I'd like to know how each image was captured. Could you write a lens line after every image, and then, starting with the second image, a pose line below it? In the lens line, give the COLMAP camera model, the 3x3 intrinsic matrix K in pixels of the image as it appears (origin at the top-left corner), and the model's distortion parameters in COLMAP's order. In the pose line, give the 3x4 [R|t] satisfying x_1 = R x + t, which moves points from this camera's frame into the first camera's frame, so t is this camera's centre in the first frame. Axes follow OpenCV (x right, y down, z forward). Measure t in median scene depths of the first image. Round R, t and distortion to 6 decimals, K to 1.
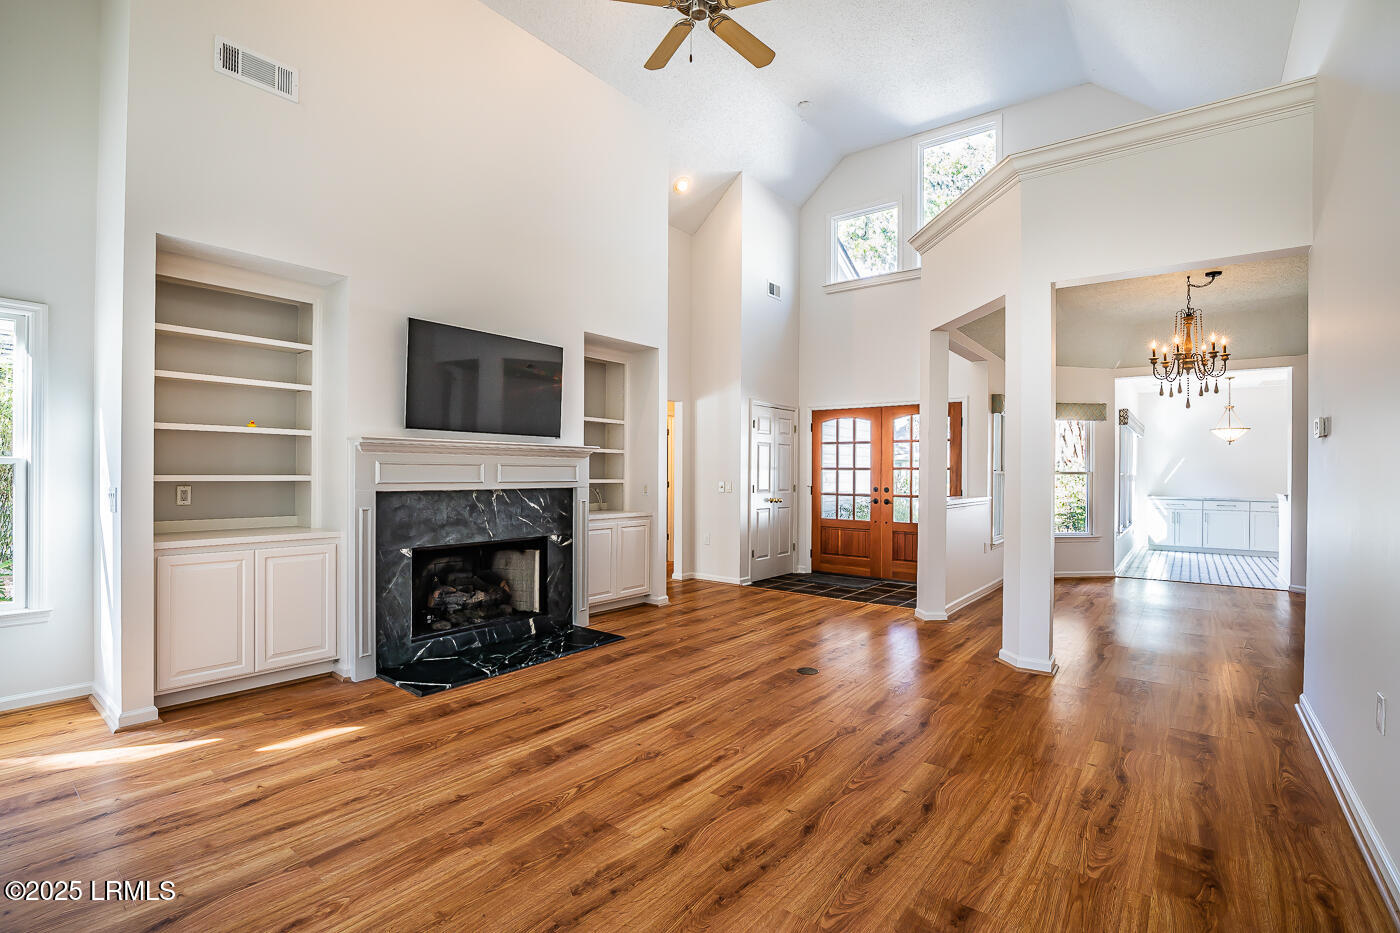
lens RADIAL K [[644.6, 0, 724.8], [0, 644.6, 472.1], [0, 0, 1]] dist [-0.030423, 0.000141]
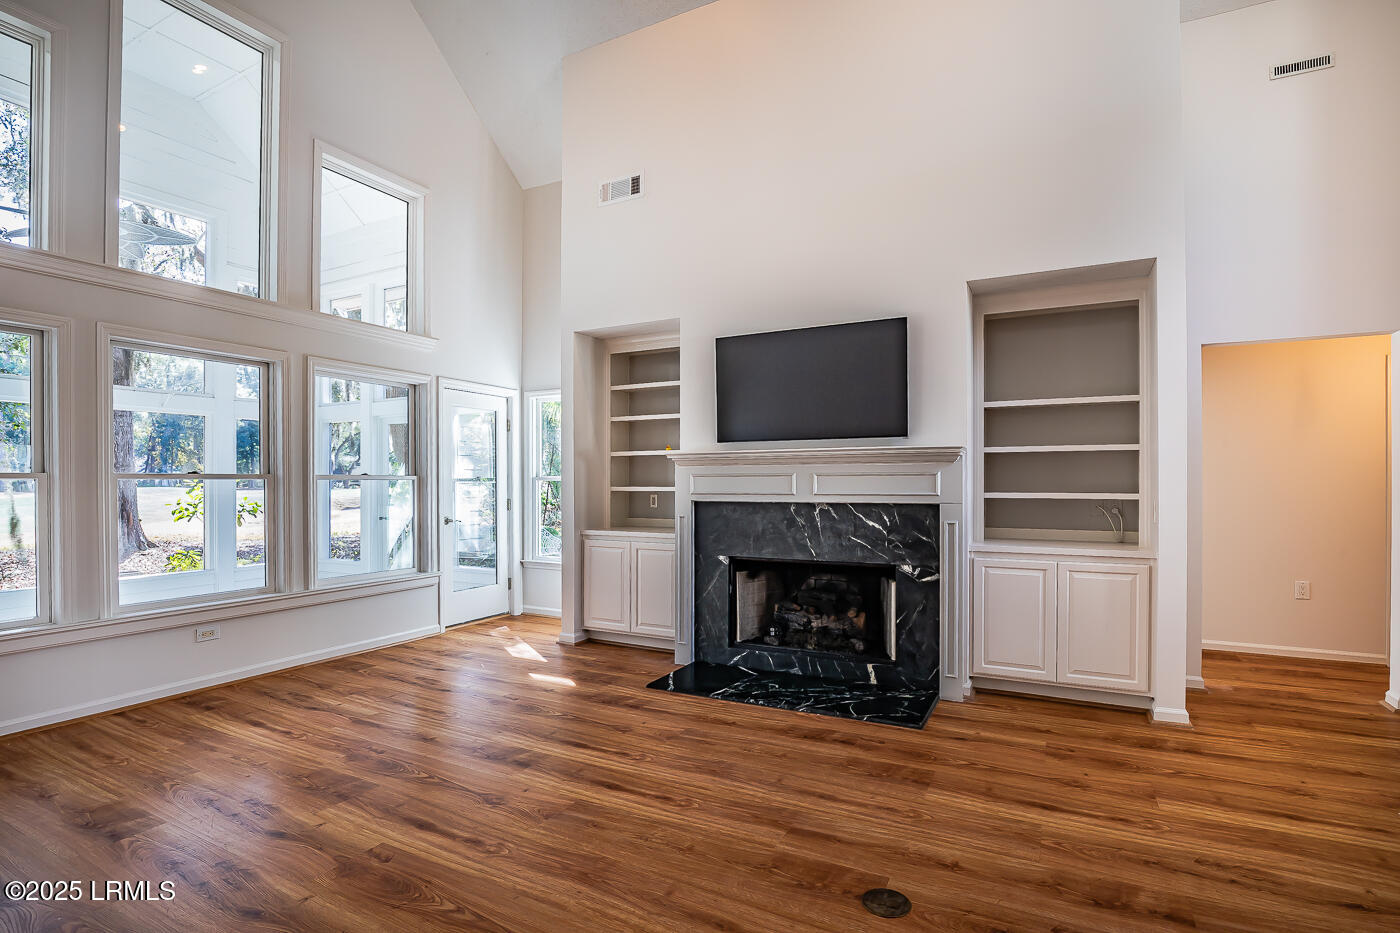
lens RADIAL K [[666.1, 0, 720.3], [0, 666.1, 483.3], [0, 0, 1]] dist [-0.029010, 0.000273]
pose [[0.168491, -0.006580, -0.985681, 0.531268], [0.003575, 0.999975, -0.006064, 0.005659], [0.985697, -0.002502, 0.168510, 0.729231]]
